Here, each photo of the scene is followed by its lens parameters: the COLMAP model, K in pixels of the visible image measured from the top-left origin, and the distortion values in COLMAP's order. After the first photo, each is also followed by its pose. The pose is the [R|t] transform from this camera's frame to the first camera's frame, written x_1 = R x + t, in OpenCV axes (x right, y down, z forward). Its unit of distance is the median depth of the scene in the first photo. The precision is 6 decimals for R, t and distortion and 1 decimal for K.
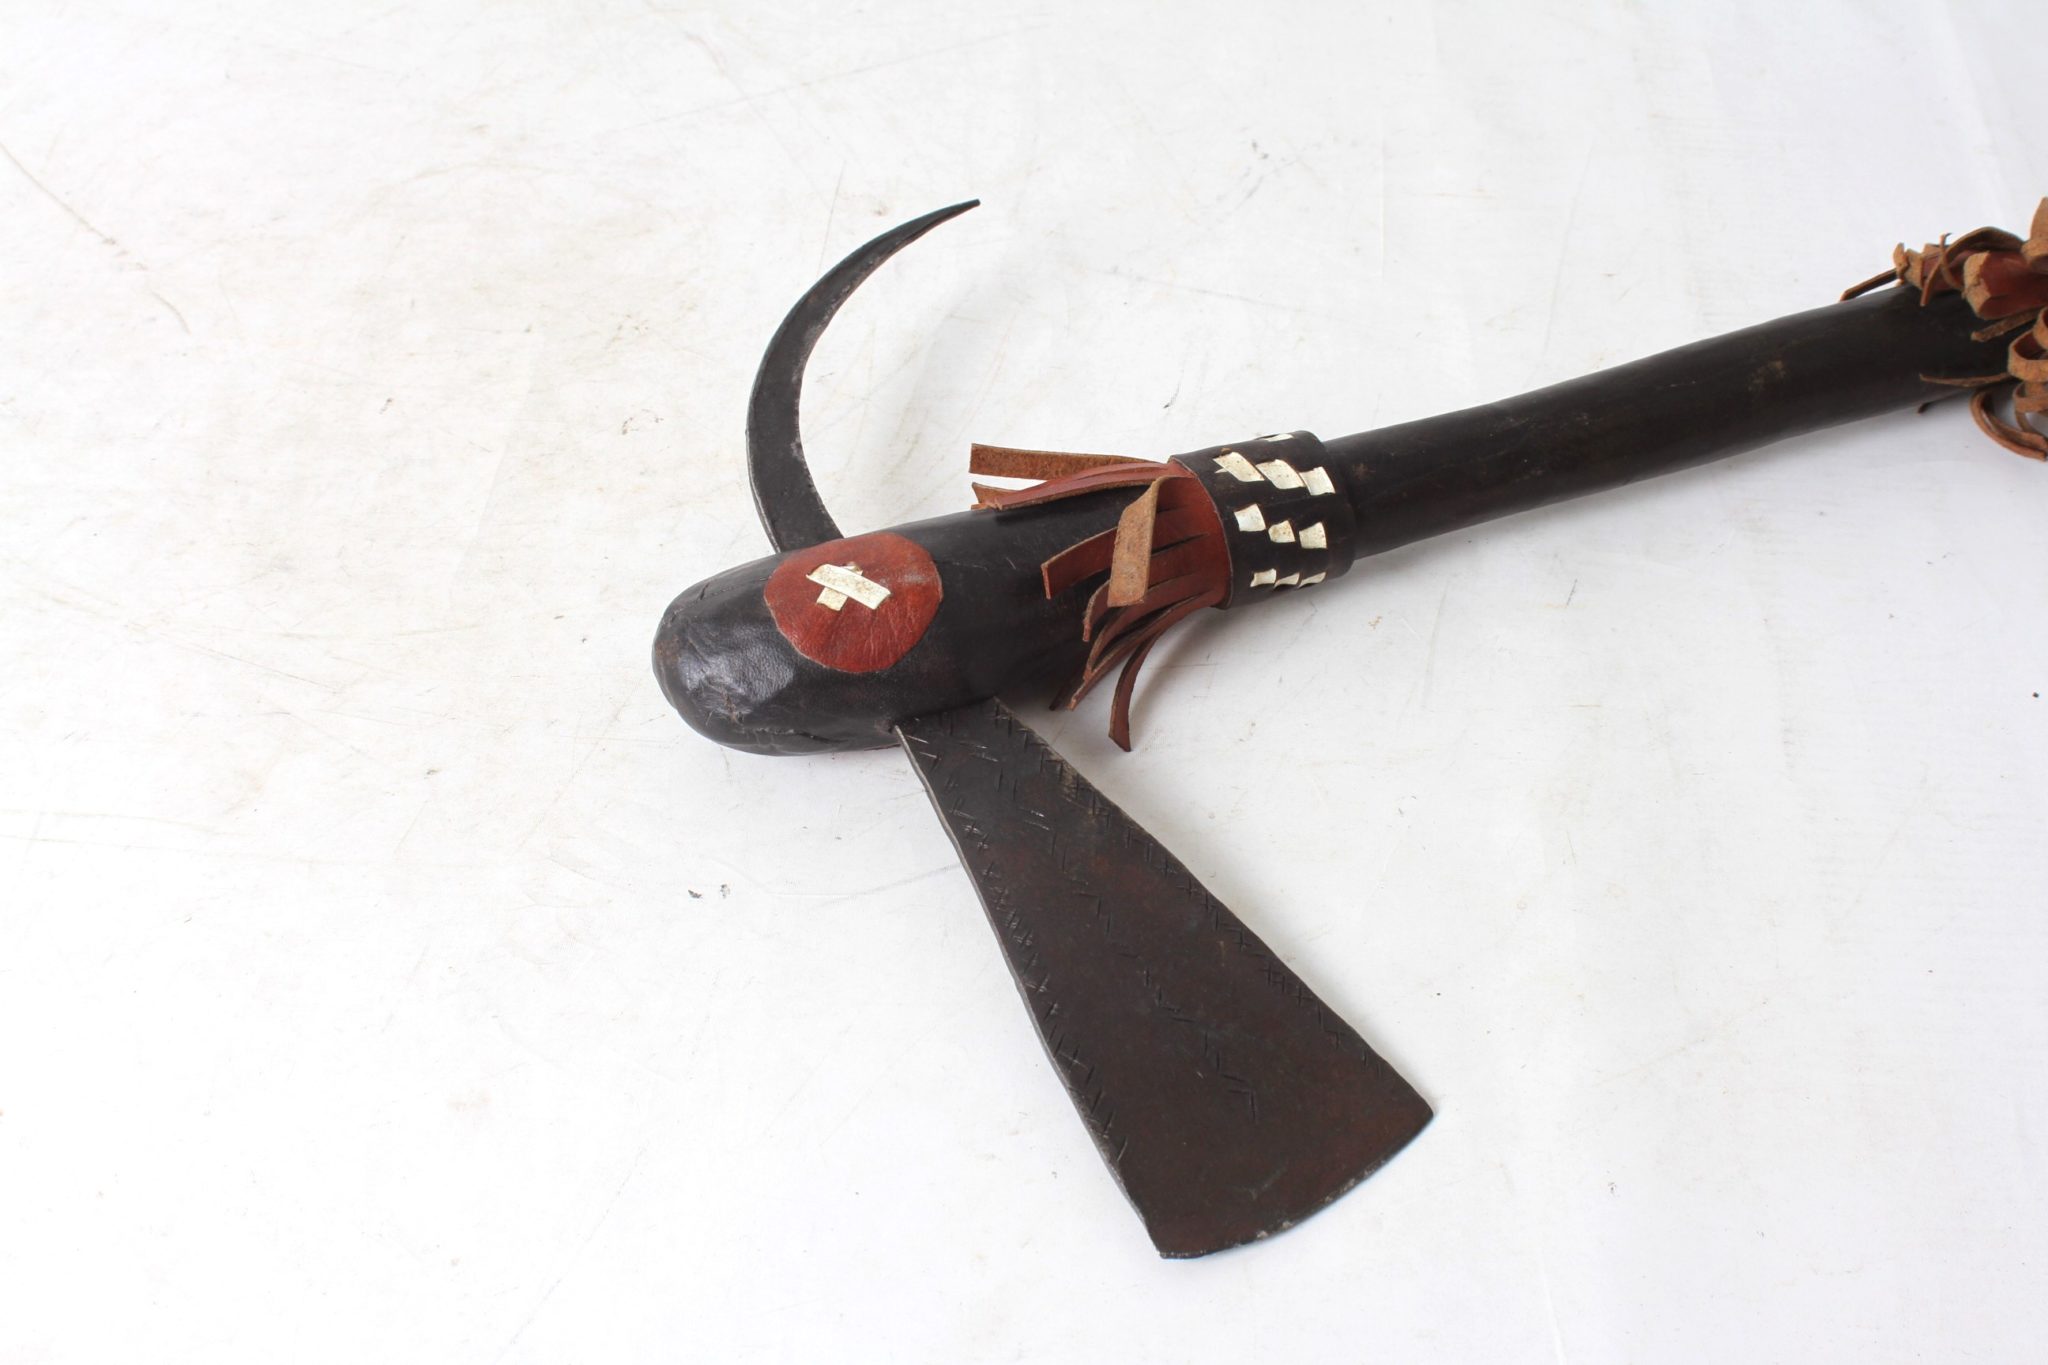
lens RADIAL K [[2696.3, 0, 1024.4], [0, 2696.3, 672.9], [0, 0, 1]] dist [-0.149346, 0.000000]
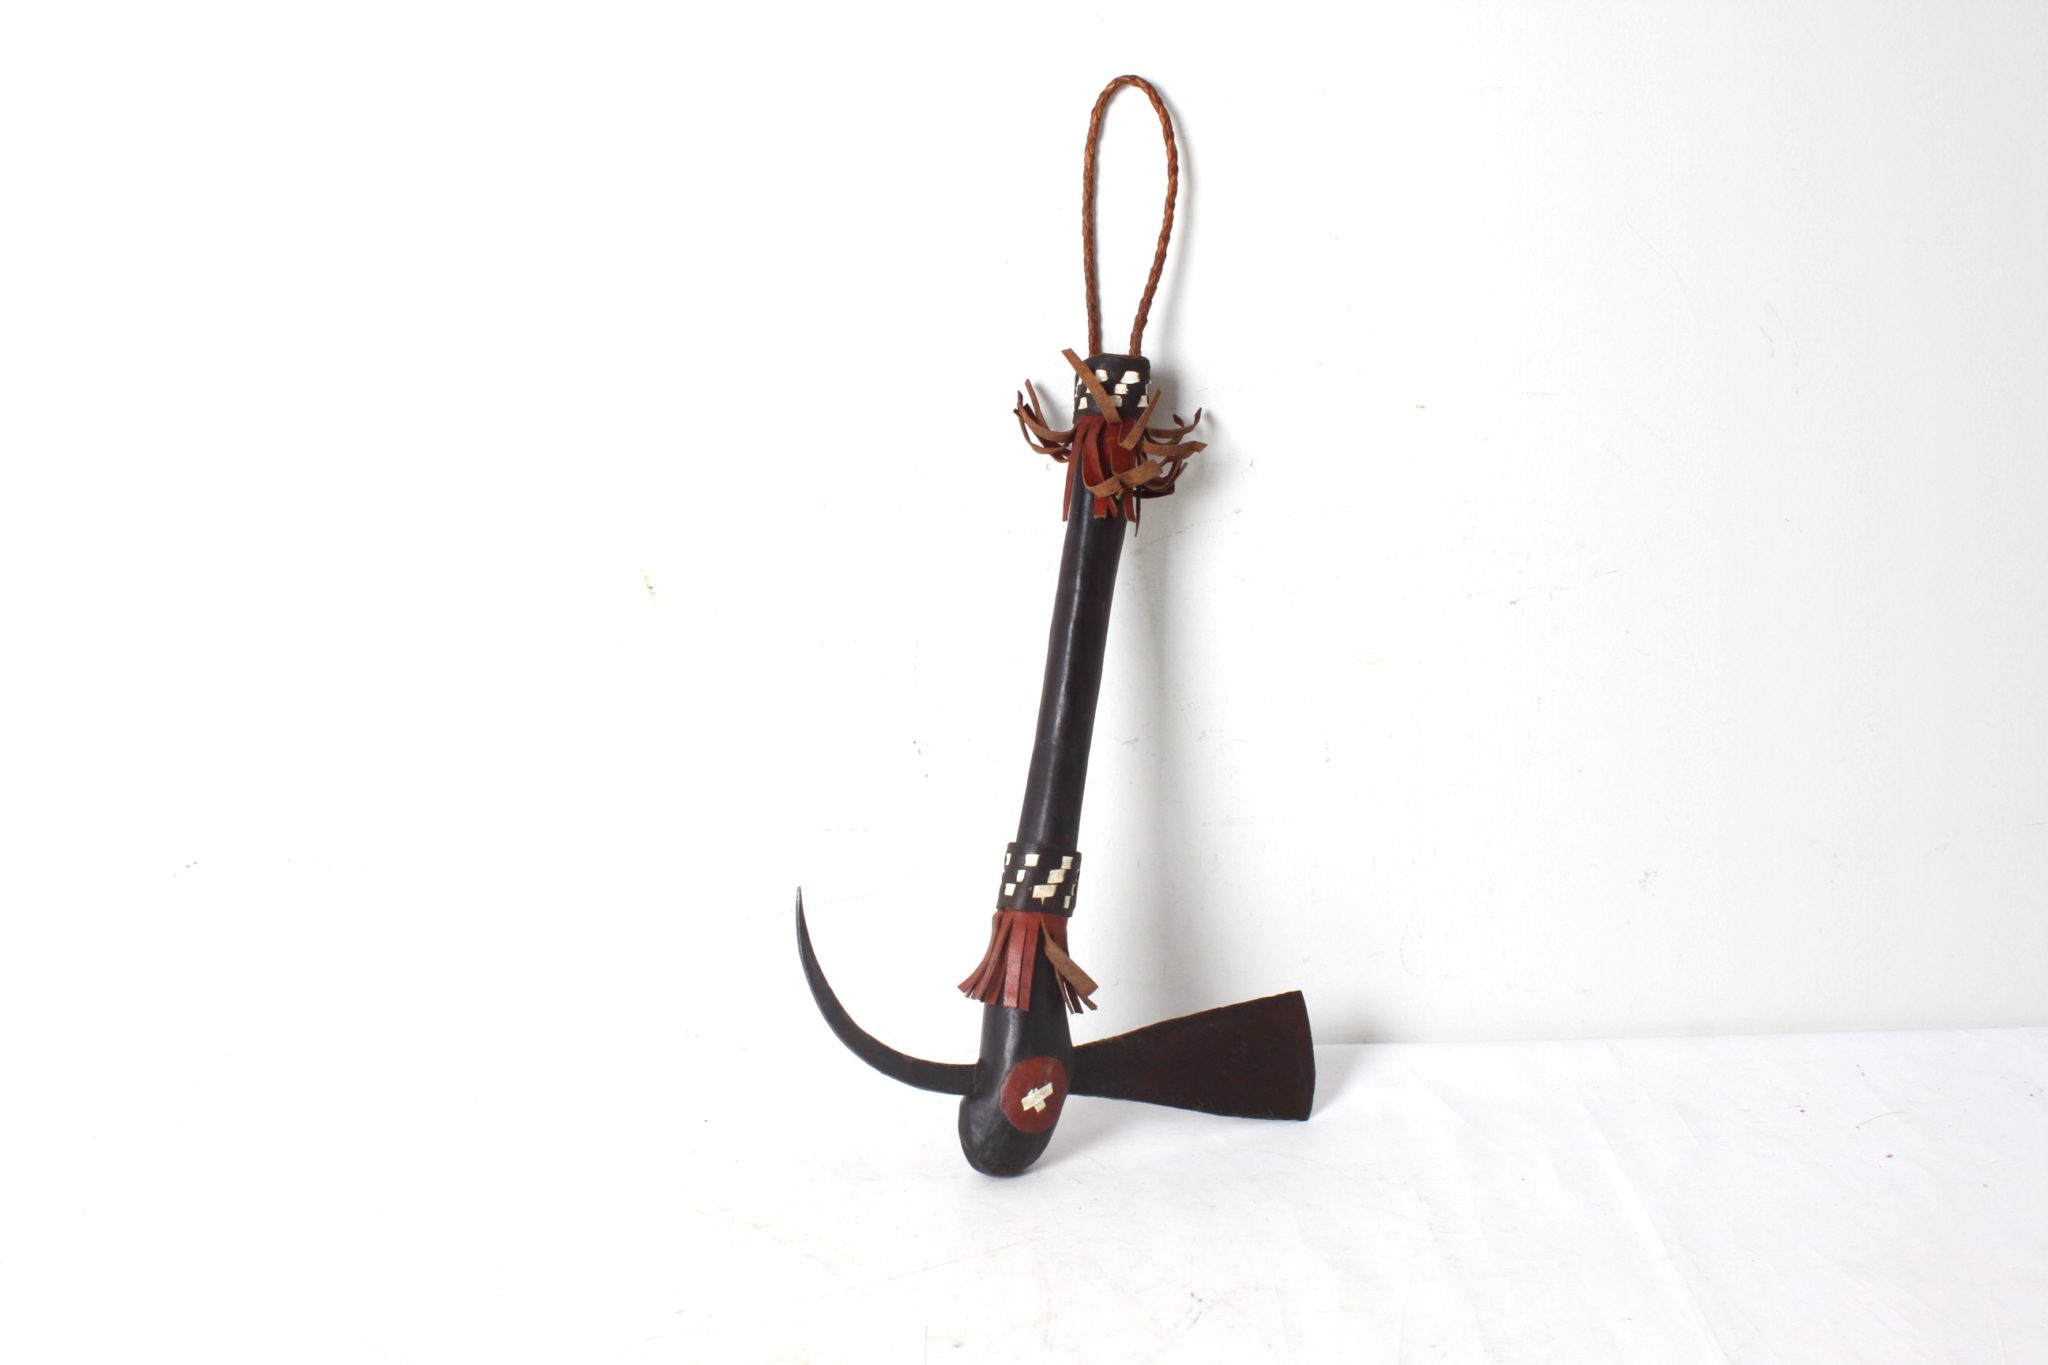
lens RADIAL K [[2696.3, 0, 1017.4], [0, 2696.3, 691.0], [0, 0, 1]] dist [-0.149346, 0.000000]
pose [[0.995195, -0.042240, 0.088330, -0.147459], [0.081047, 0.861567, -0.501133, 0.289983], [-0.054935, 0.505884, 0.860850, -0.531858]]
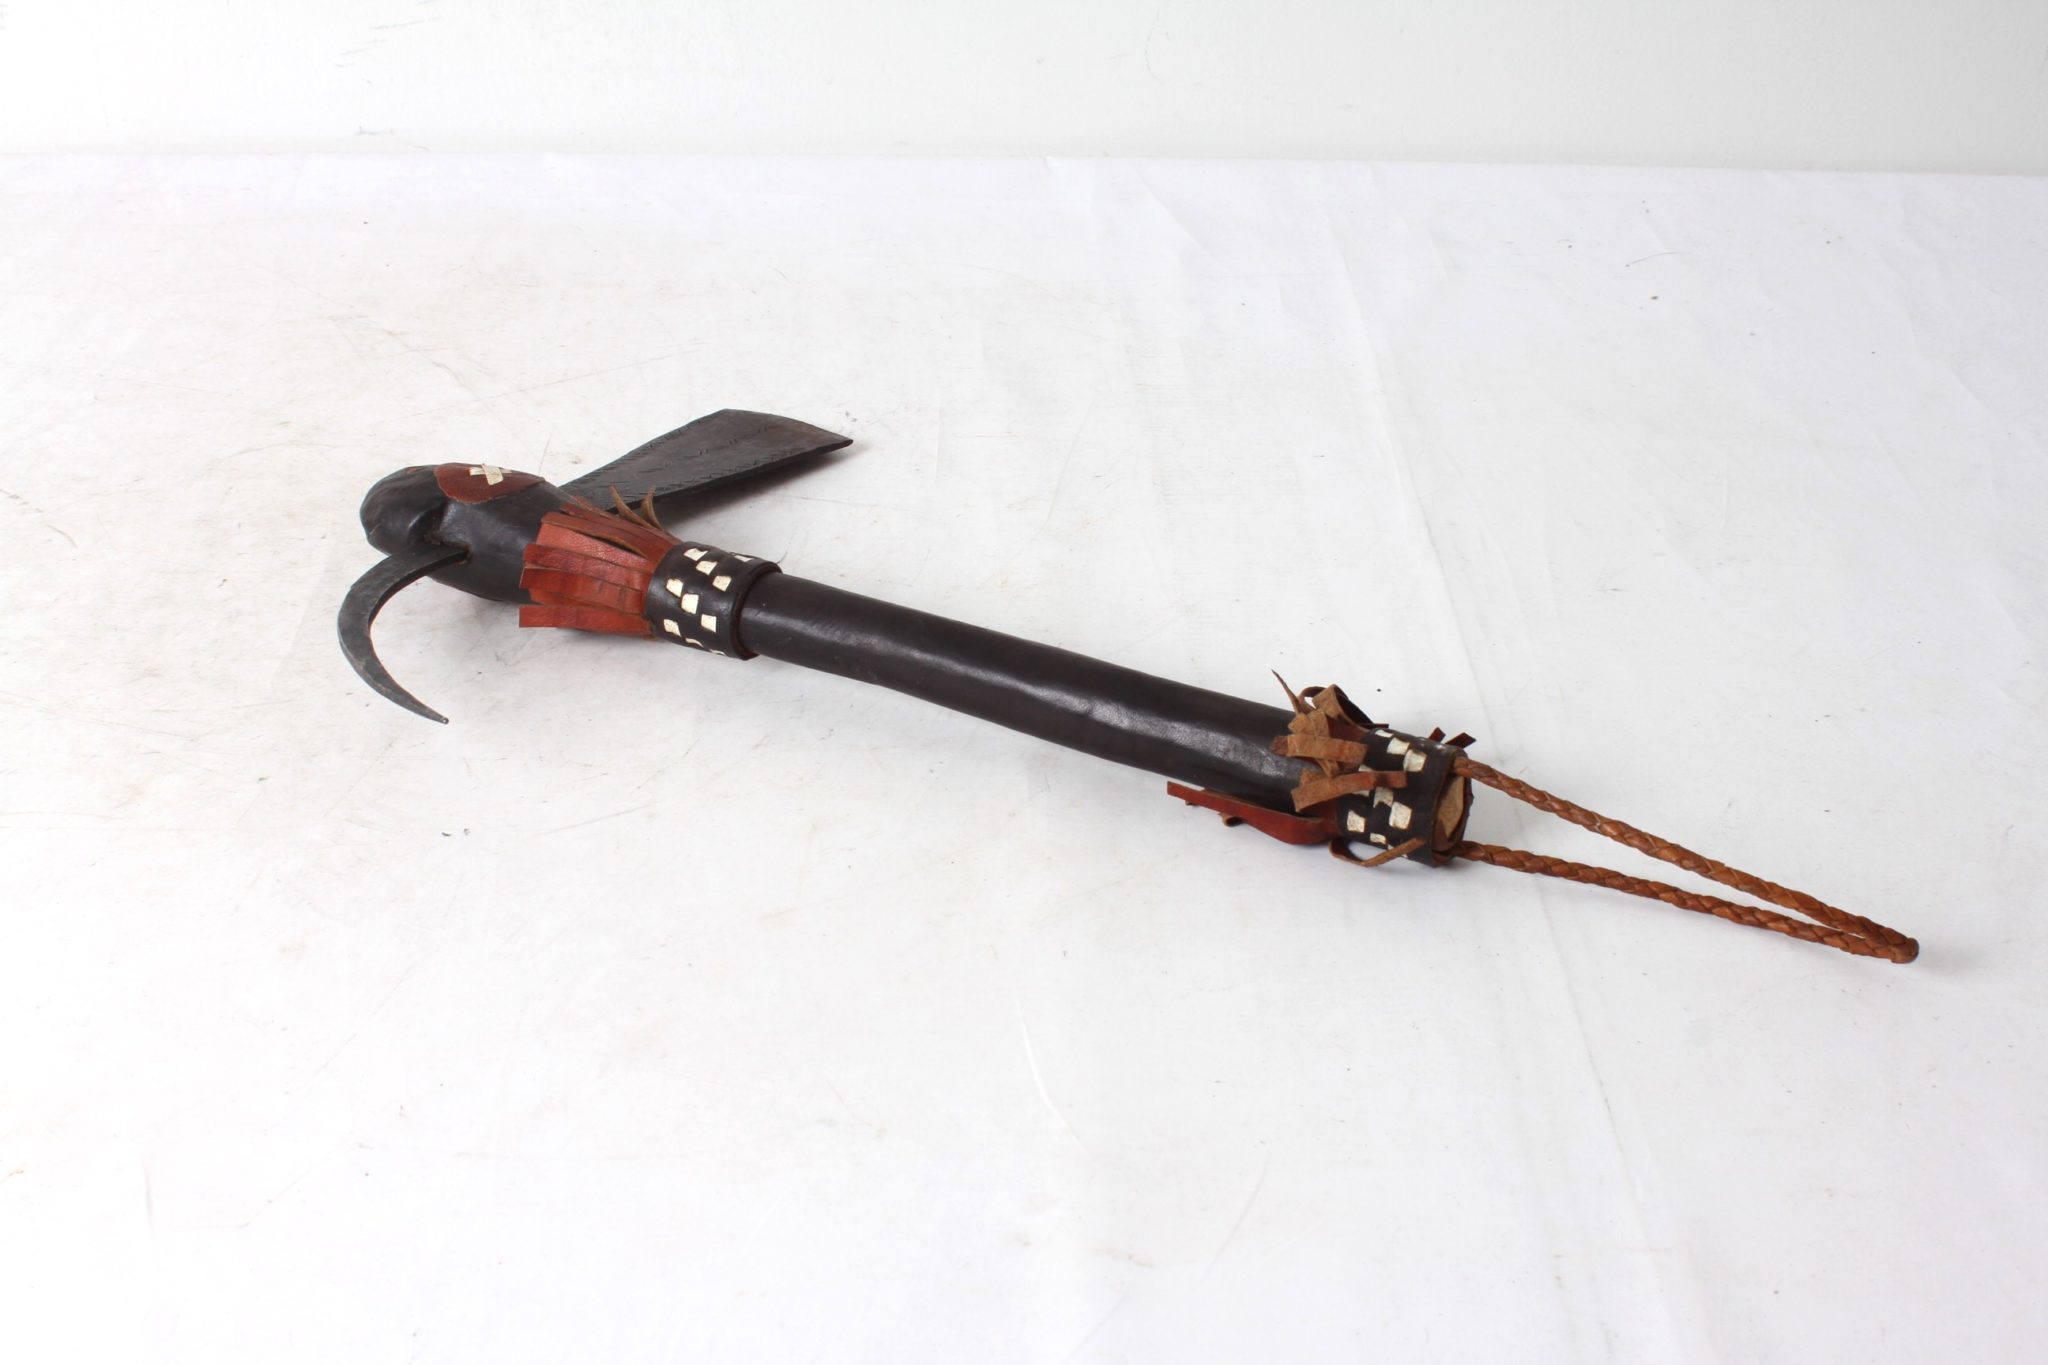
lens RADIAL K [[2696.3, 0, 1027.6], [0, 2696.3, 671.8], [0, 0, 1]] dist [-0.149346, 0.000000]
pose [[0.994948, -0.044795, 0.089848, 0.052556], [0.063775, 0.973180, -0.221029, 0.273766], [-0.077537, 0.225642, 0.971120, -0.368028]]
